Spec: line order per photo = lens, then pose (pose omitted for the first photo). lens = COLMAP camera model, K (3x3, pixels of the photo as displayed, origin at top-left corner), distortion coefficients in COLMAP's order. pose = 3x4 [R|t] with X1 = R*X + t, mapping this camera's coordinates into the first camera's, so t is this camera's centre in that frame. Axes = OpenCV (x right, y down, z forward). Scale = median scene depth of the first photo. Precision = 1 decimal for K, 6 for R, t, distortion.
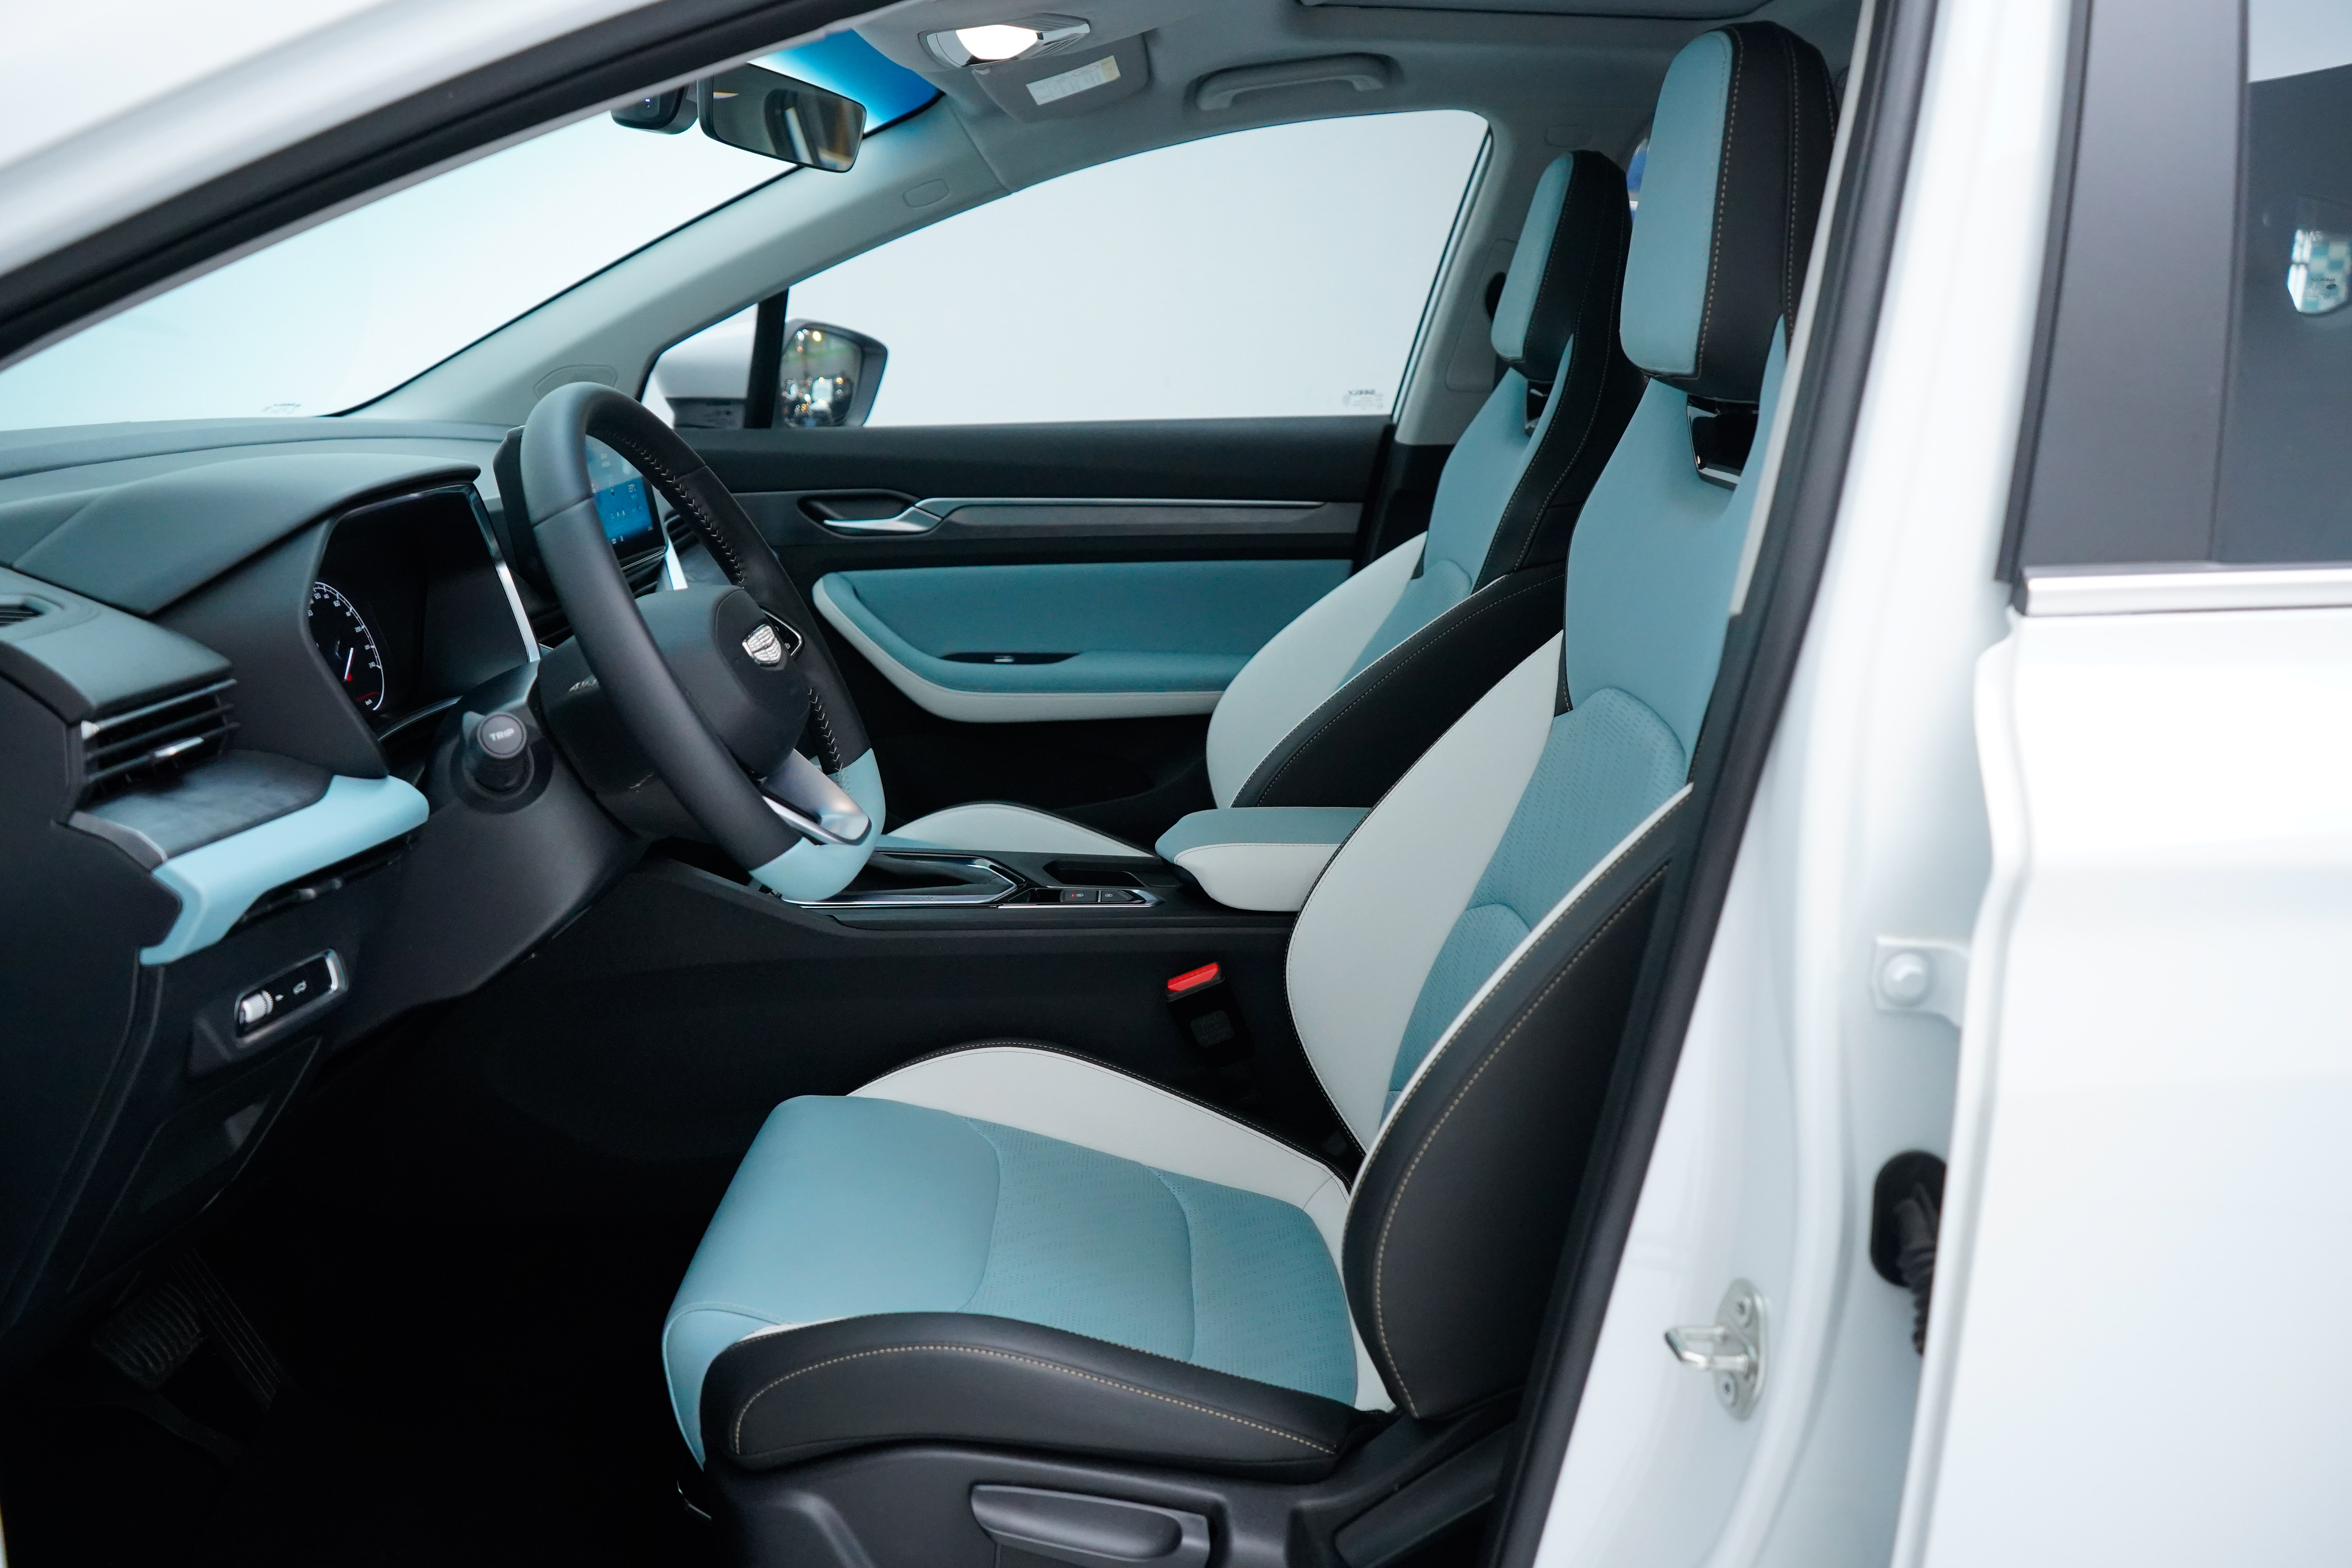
lens RADIAL K [[1927.4, 0, 1176.0], [0, 1927.4, 784.0], [0, 0, 1]] dist [0.001189, 0.022553]
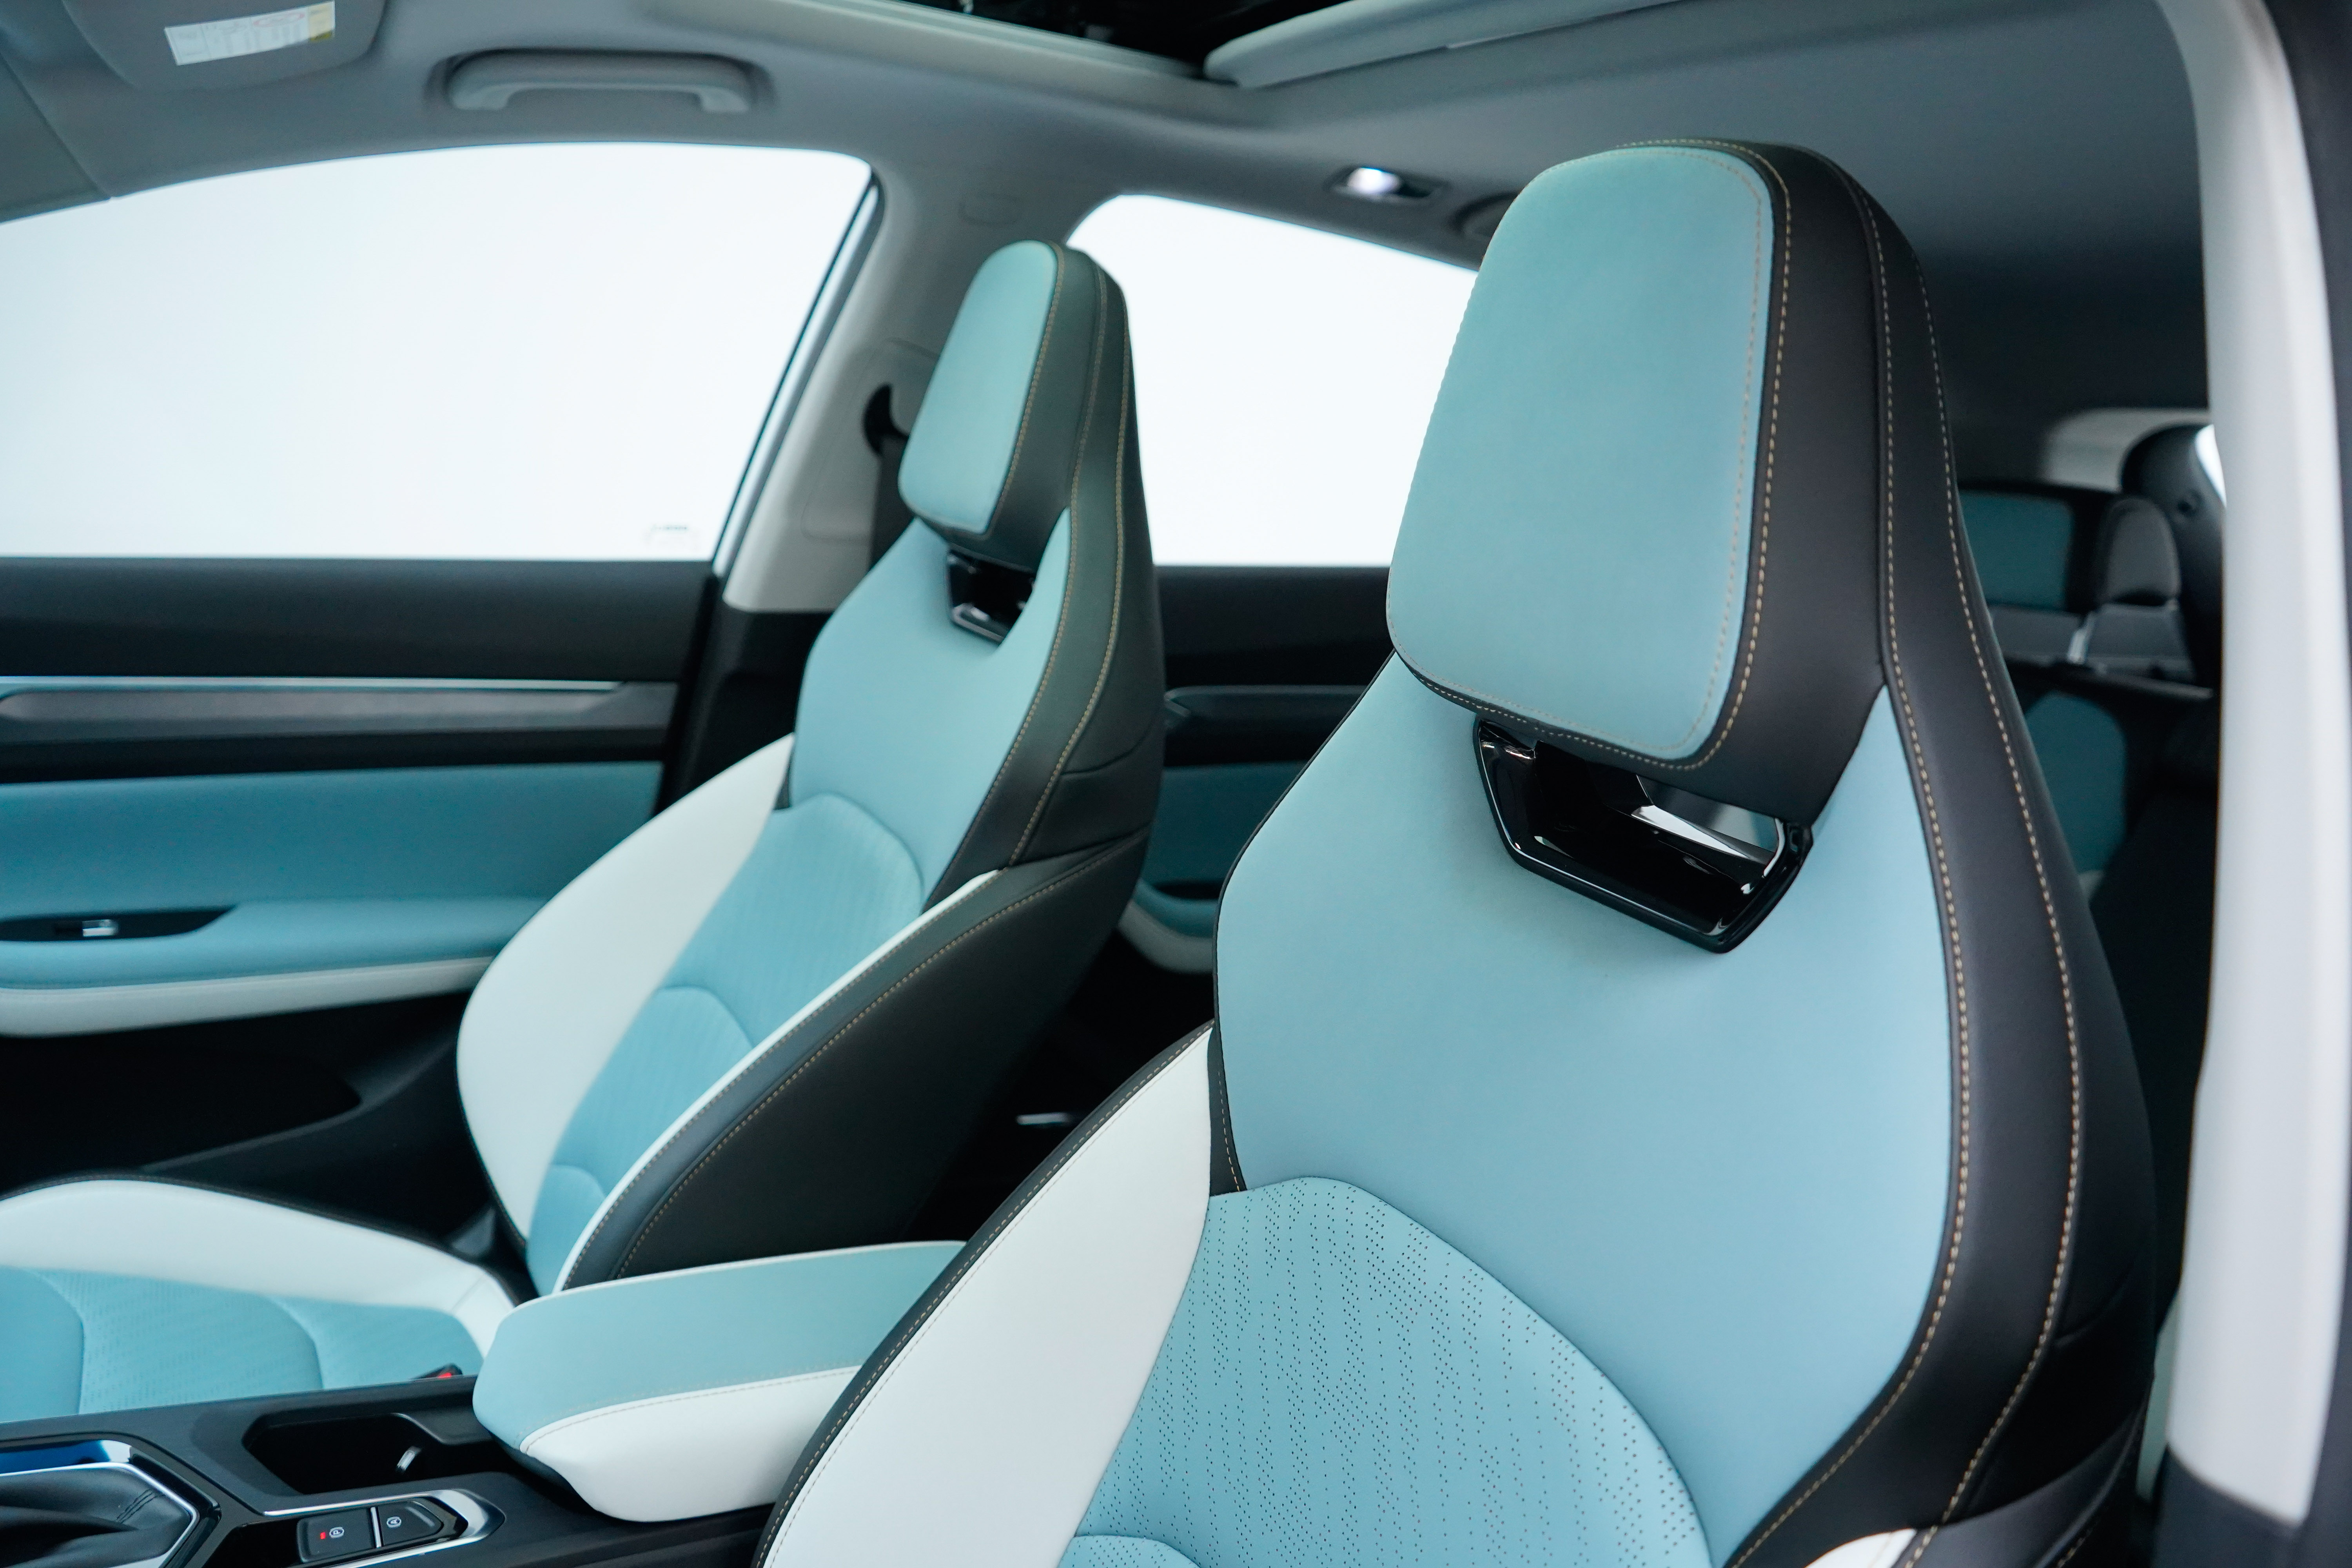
lens RADIAL K [[1927.4, 0, 1176.0], [0, 1927.4, 784.0], [0, 0, 1]] dist [0.001189, 0.022553]
pose [[0.899291, -0.021734, 0.436811, -0.051851], [0.026390, 0.999641, -0.004594, -0.108176], [-0.436555, 0.015658, 0.899541, 0.302092]]
